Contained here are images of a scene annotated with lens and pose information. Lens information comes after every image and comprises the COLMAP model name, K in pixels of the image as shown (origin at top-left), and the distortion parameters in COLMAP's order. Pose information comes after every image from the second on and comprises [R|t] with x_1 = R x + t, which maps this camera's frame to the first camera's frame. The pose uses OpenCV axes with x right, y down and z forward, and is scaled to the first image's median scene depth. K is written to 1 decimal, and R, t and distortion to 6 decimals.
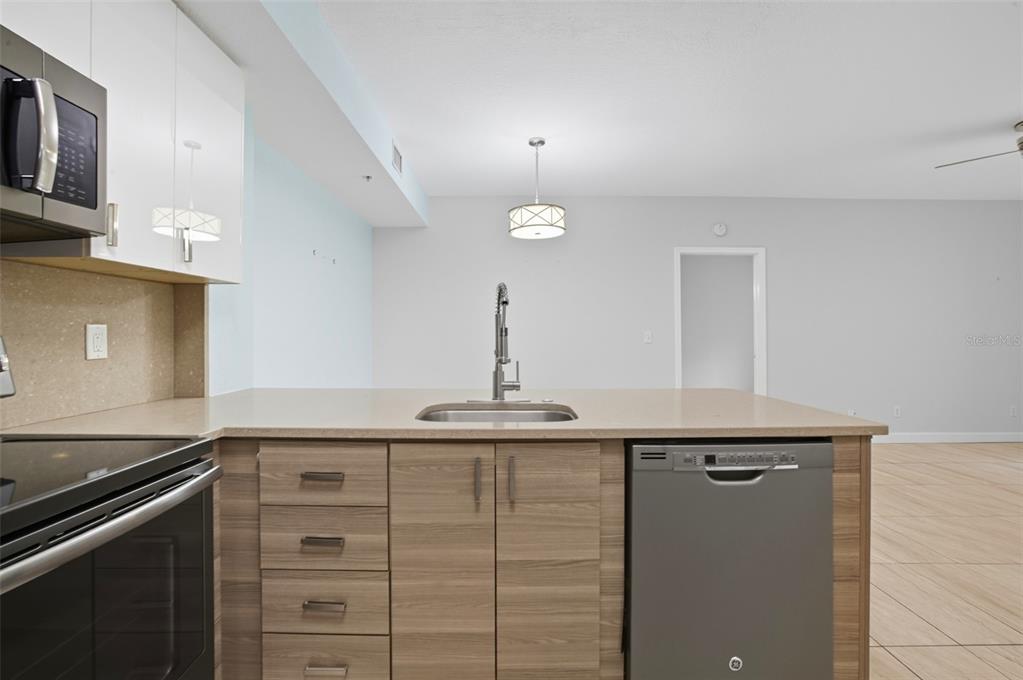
lens RADIAL K [[443.7, 0, 514.7], [0, 443.7, 340.3], [0, 0, 1]] dist [-0.027068, 0.005312]
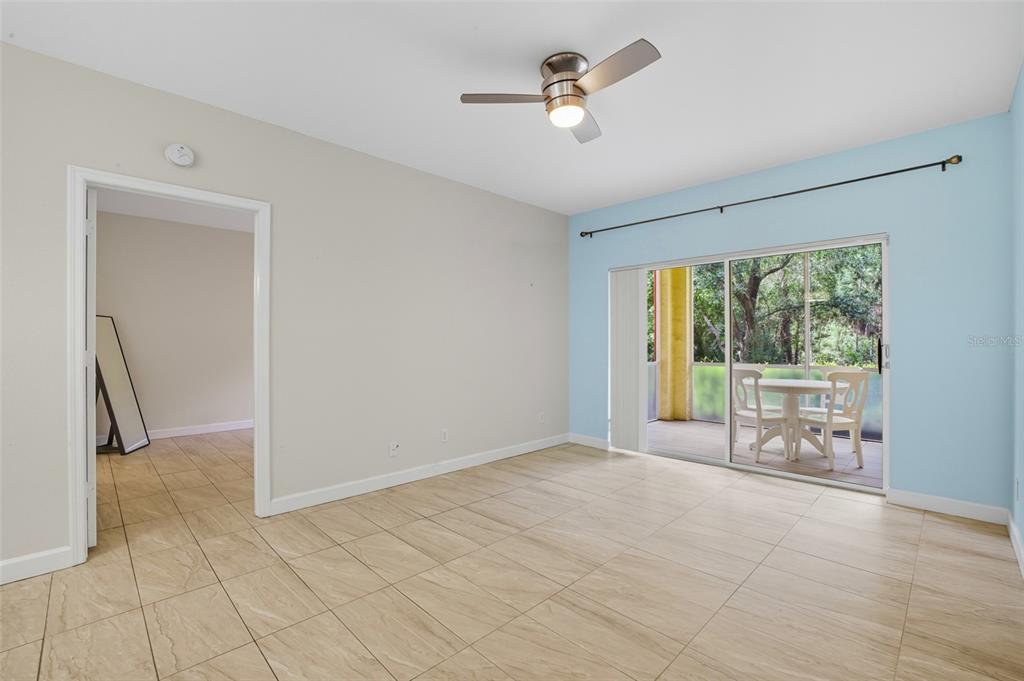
lens RADIAL K [[444.1, 0, 509.5], [0, 444.1, 339.9], [0, 0, 1]] dist [-0.027068, 0.005312]
pose [[0.722331, 0.002856, 0.691542, 0.979242], [0.009418, 0.999858, -0.013968, -0.005902], [-0.691484, 0.016602, 0.722201, 0.786881]]
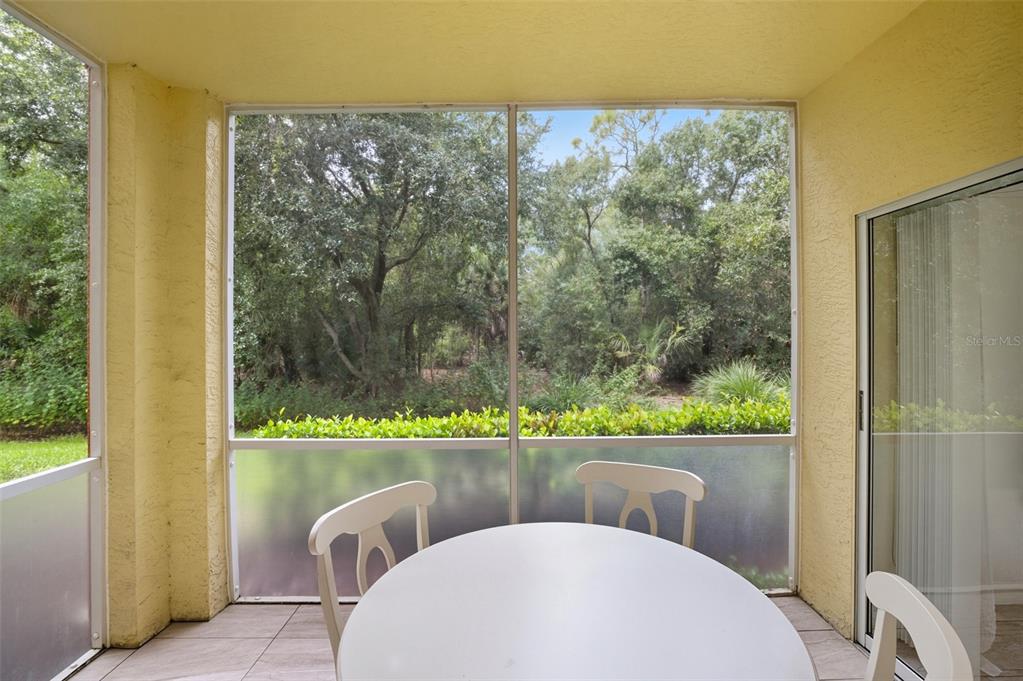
lens RADIAL K [[443.7, 0, 514.1], [0, 443.7, 336.6], [0, 0, 1]] dist [-0.027068, 0.005312]
pose [[-0.001820, 0.003548, 0.999992, 3.360116], [0.015393, 0.999875, -0.003520, -0.143303], [-0.999880, 0.015386, -0.001874, 1.565881]]
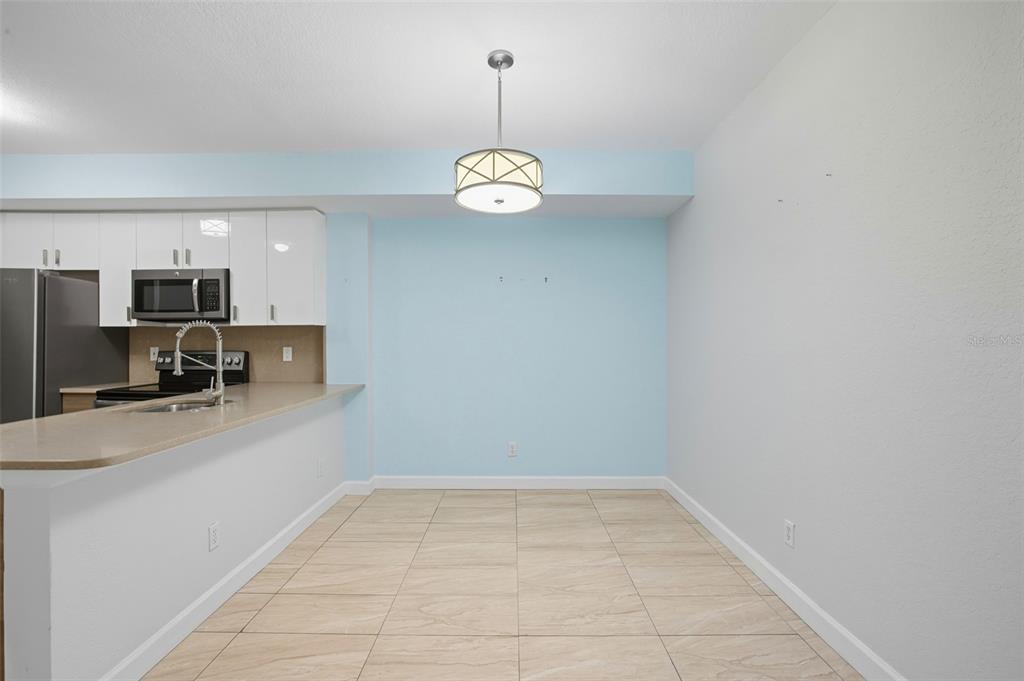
lens RADIAL K [[444.1, 0, 507.4], [0, 444.1, 347.8], [0, 0, 1]] dist [-0.027068, 0.005312]
pose [[-0.035514, 0.008748, -0.999331, 1.227531], [-0.019417, 0.999767, 0.009442, -0.064447], [0.999181, 0.019740, -0.035336, 1.876475]]
